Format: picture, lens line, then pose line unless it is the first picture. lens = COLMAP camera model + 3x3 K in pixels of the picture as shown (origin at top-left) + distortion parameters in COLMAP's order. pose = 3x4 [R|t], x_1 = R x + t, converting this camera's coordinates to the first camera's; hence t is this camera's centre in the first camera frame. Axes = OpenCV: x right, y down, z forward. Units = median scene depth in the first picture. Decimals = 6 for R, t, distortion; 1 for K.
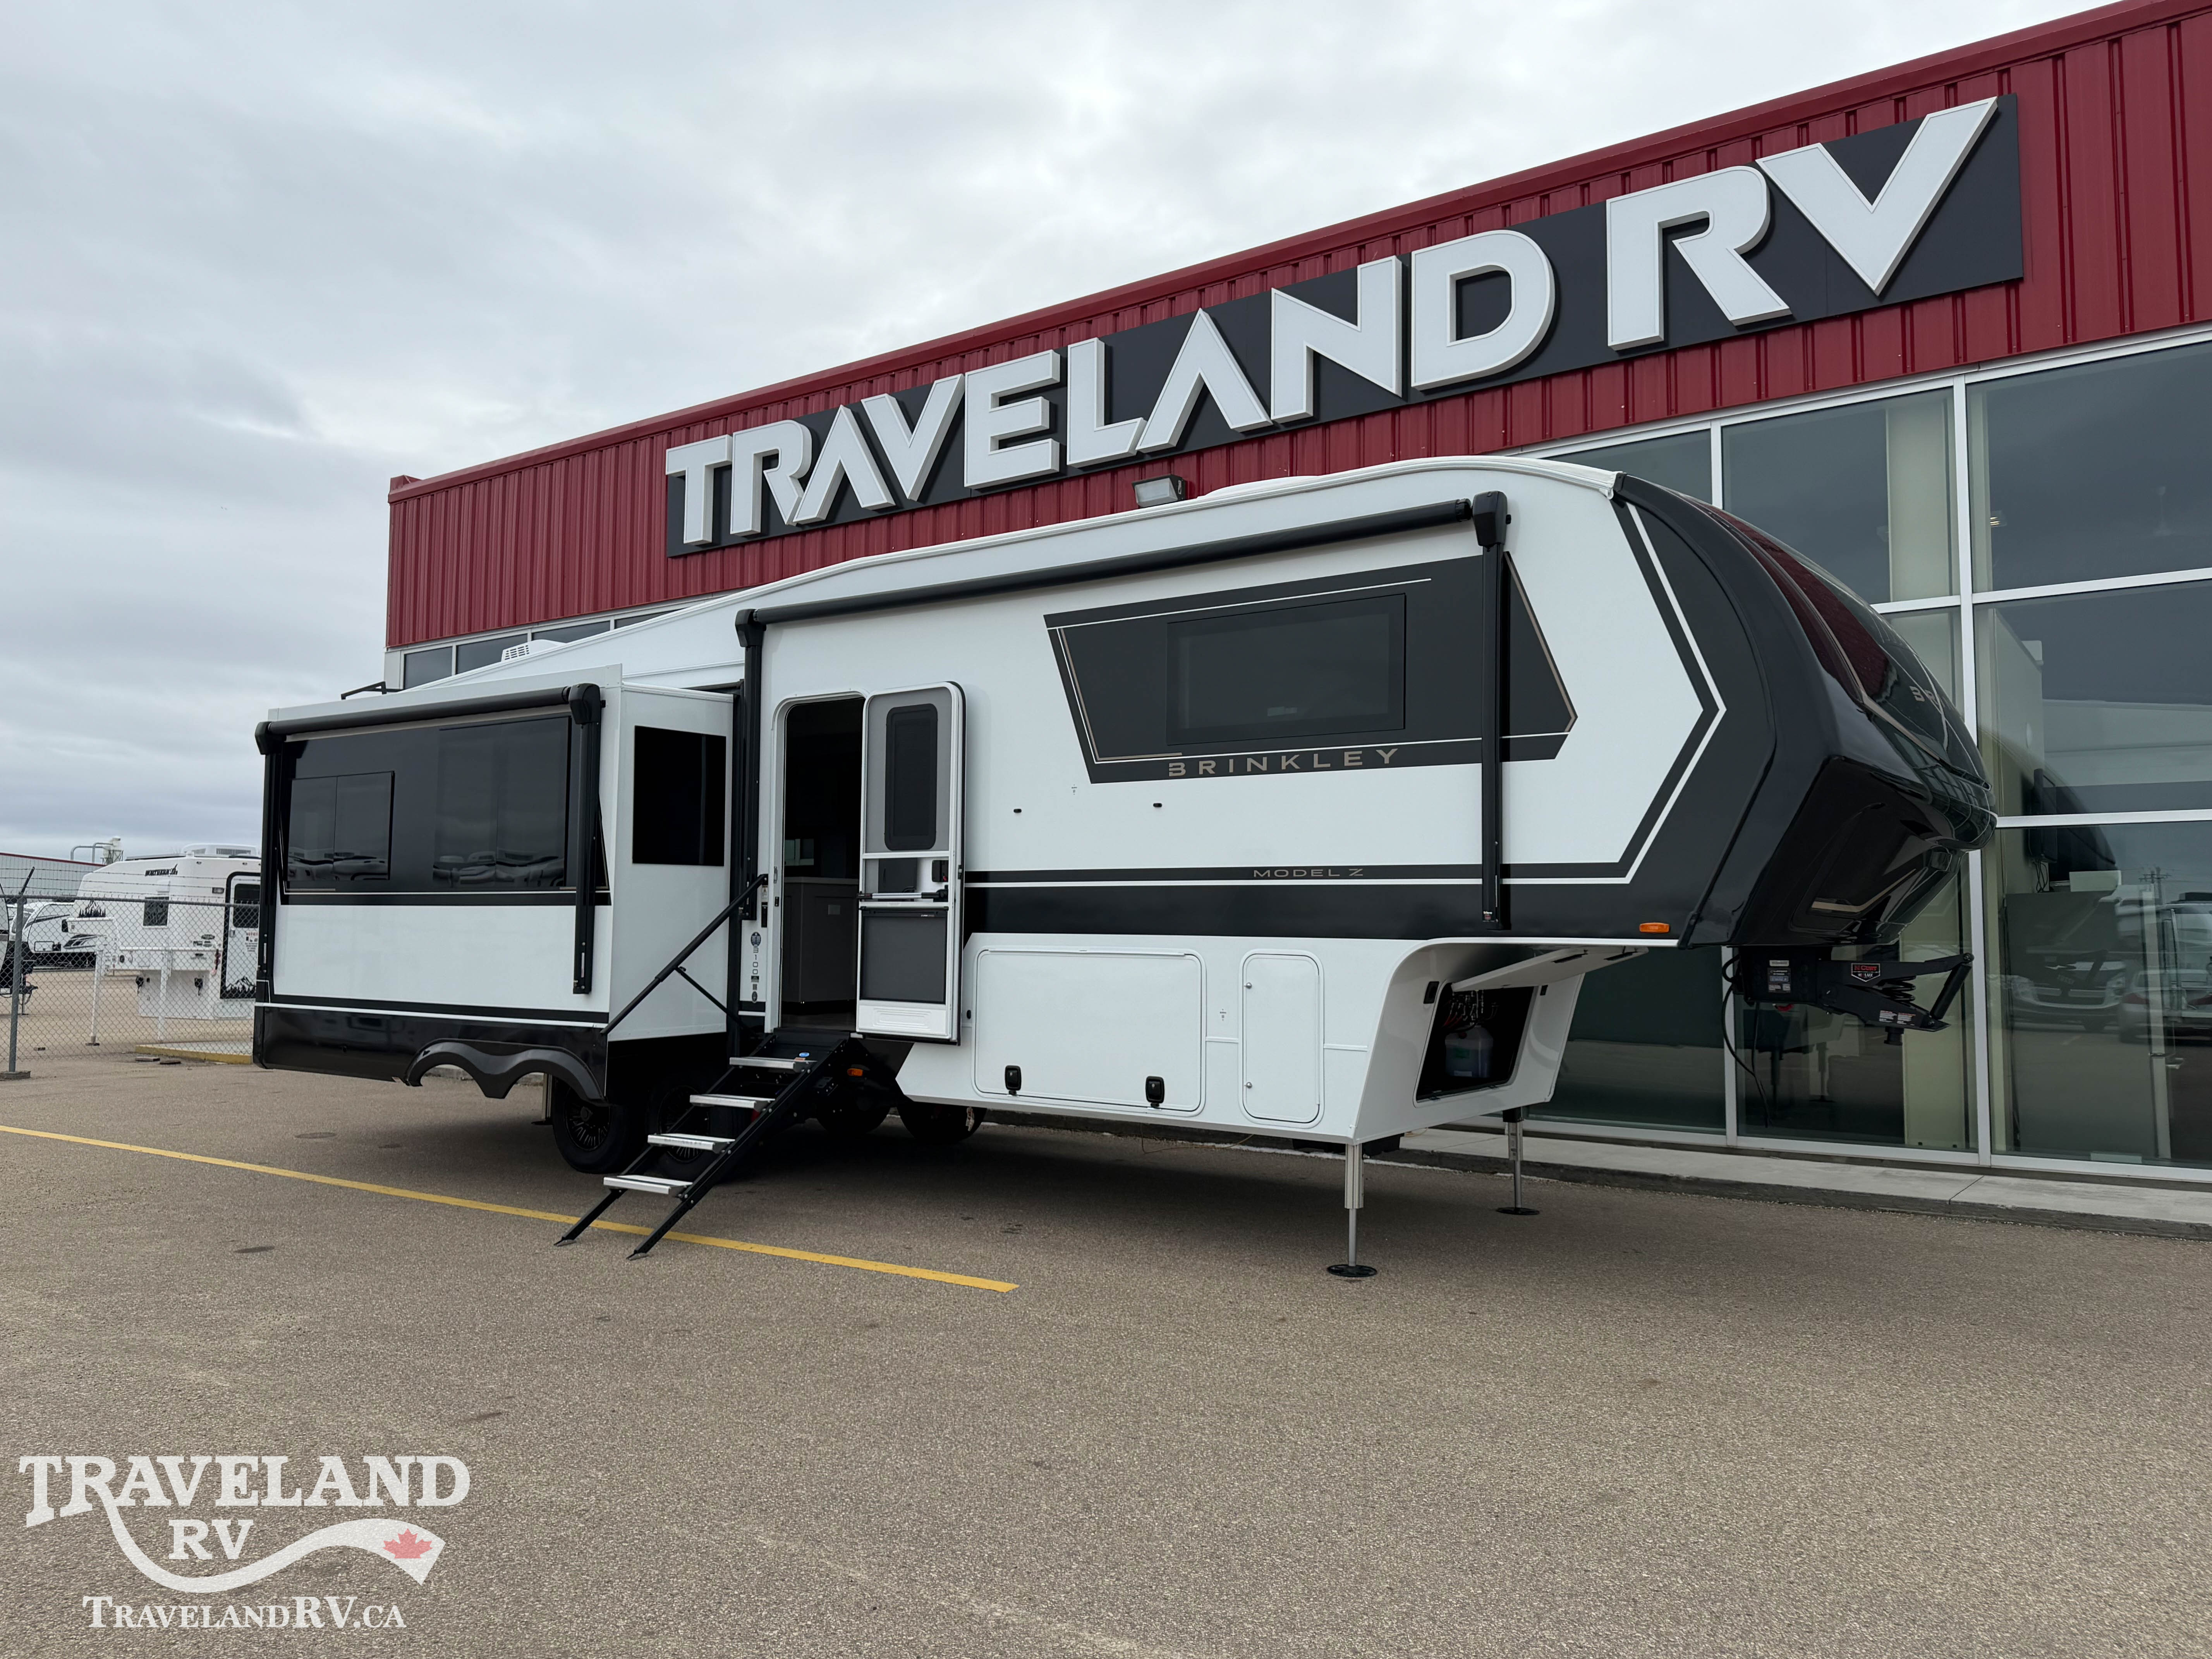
lens RADIAL K [[1600.7, 0, 1096.3], [0, 1600.7, 819.0], [0, 0, 1]] dist [0.010365, -0.017406]
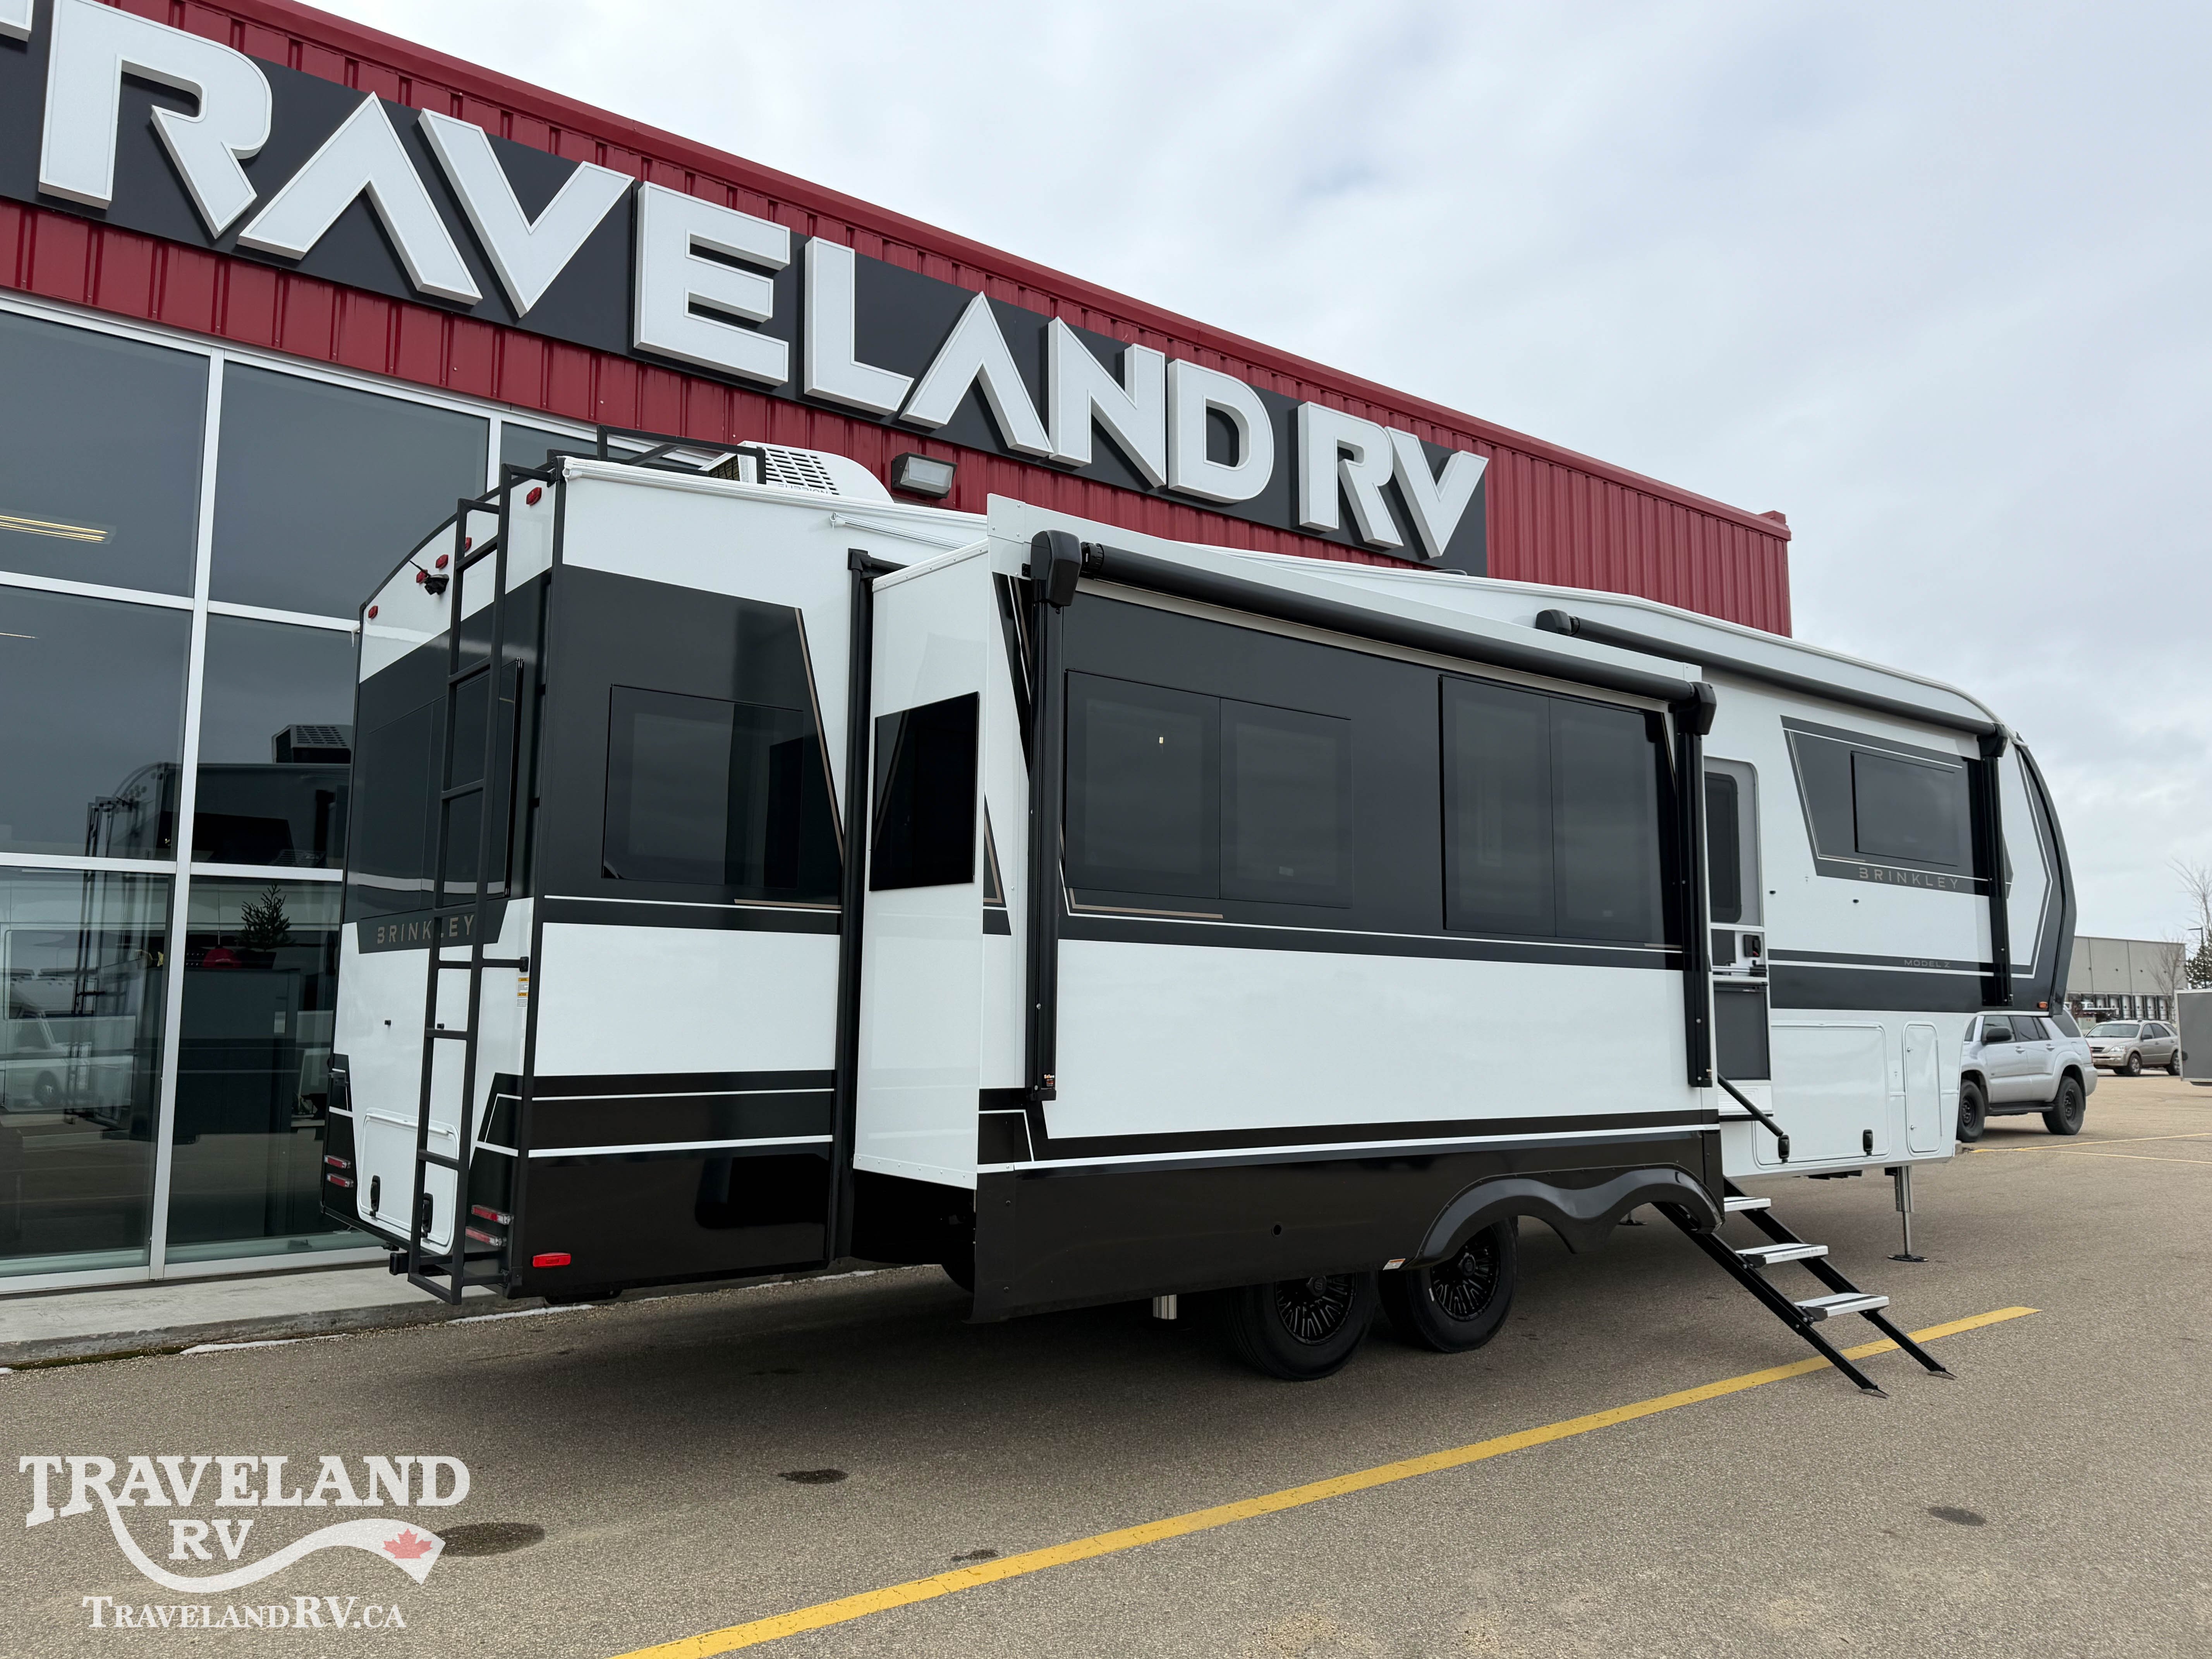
lens RADIAL K [[1600.7, 0, 1098.5], [0, 1600.7, 833.5], [0, 0, 1]] dist [0.010365, -0.017406]
pose [[0.277281, 0.111159, 0.954337, -0.768540], [-0.069949, 0.992984, -0.095337, 0.057193], [-0.958239, -0.040320, 0.283111, 0.728933]]
